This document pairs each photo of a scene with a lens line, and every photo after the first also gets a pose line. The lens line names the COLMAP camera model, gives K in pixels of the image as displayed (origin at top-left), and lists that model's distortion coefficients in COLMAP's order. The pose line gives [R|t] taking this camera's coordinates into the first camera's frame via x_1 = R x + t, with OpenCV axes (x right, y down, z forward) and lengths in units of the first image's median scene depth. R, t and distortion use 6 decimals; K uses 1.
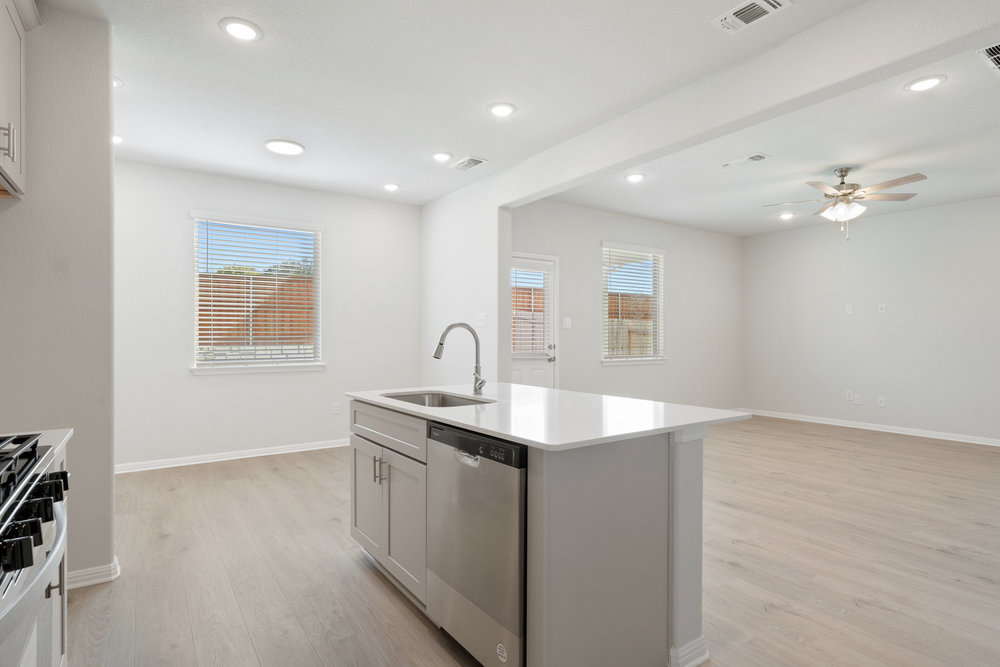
lens RADIAL K [[512.3, 0, 494.8], [0, 512.3, 335.3], [0, 0, 1]] dist [0.003416, 0.000933]
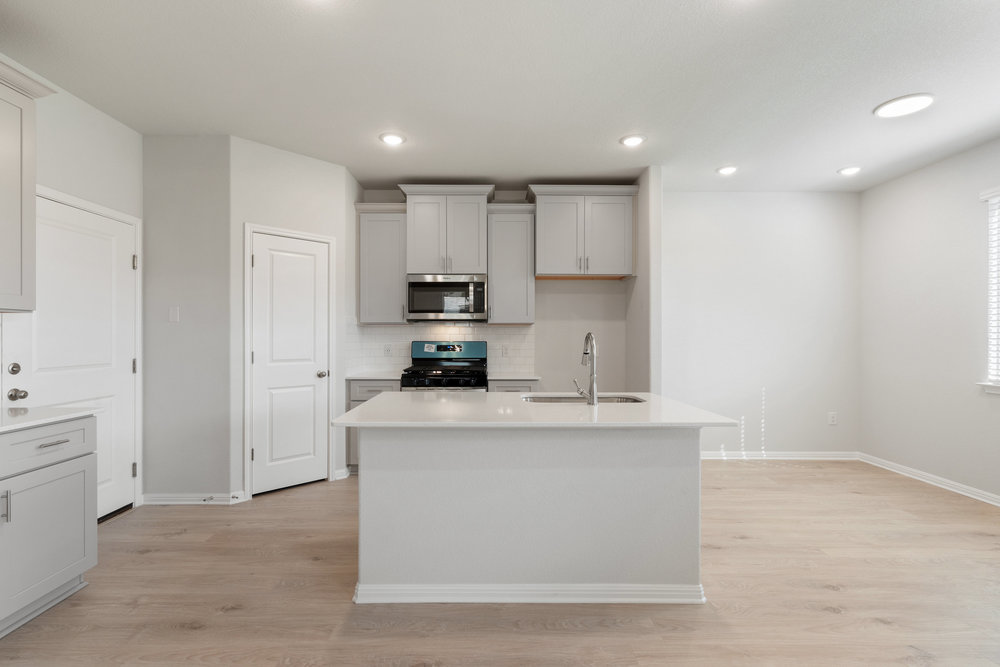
lens RADIAL K [[457.9, 0, 494.2], [0, 457.9, 335.9], [0, 0, 1]] dist [-0.000385, 0.000477]
pose [[-0.569071, -0.000425, -0.822288, 0.390327], [-0.005421, 0.999980, 0.003235, -0.010689], [0.822270, 0.006298, -0.569062, 0.652494]]
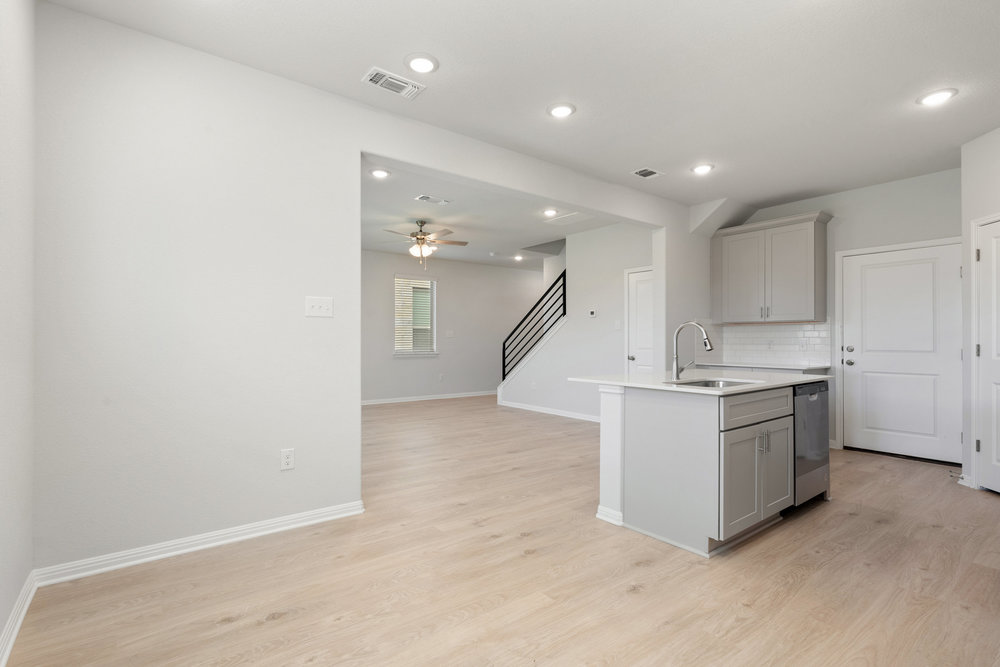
lens RADIAL K [[471.1, 0, 490.6], [0, 471.1, 337.1], [0, 0, 1]] dist [0.000658, 0.000283]
pose [[-0.040651, 0.006417, 0.999153, -0.562304], [-0.003292, 0.999973, -0.006556, 0.010347], [-0.999168, -0.003556, -0.040628, 0.725348]]
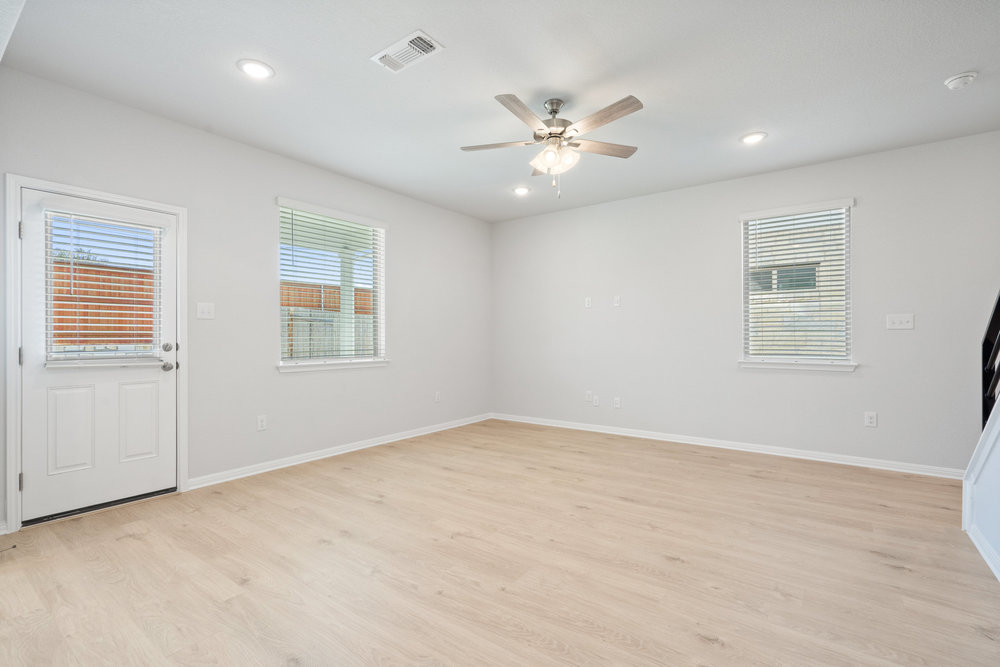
lens RADIAL K [[457.9, 0, 494.2], [0, 457.9, 335.9], [0, 0, 1]] dist [-0.000385, 0.000477]
pose [[0.944357, -0.003457, 0.328904, 0.319824], [0.003744, 0.999993, -0.000238, 0.010779], [-0.328901, 0.001456, 0.944363, 0.343566]]
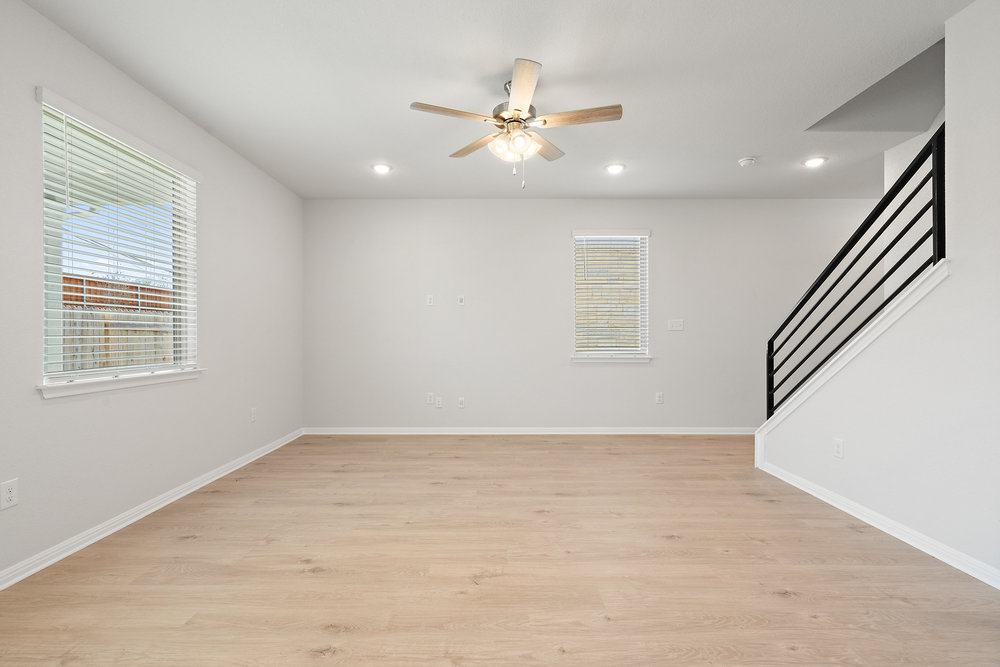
lens RADIAL K [[457.9, 0, 494.2], [0, 457.9, 335.9], [0, 0, 1]] dist [-0.000385, 0.000477]
pose [[0.564610, -0.002880, 0.825353, 0.128998], [0.001089, 0.999996, 0.002744, 0.010509], [-0.825357, -0.000650, 0.564611, 0.572514]]
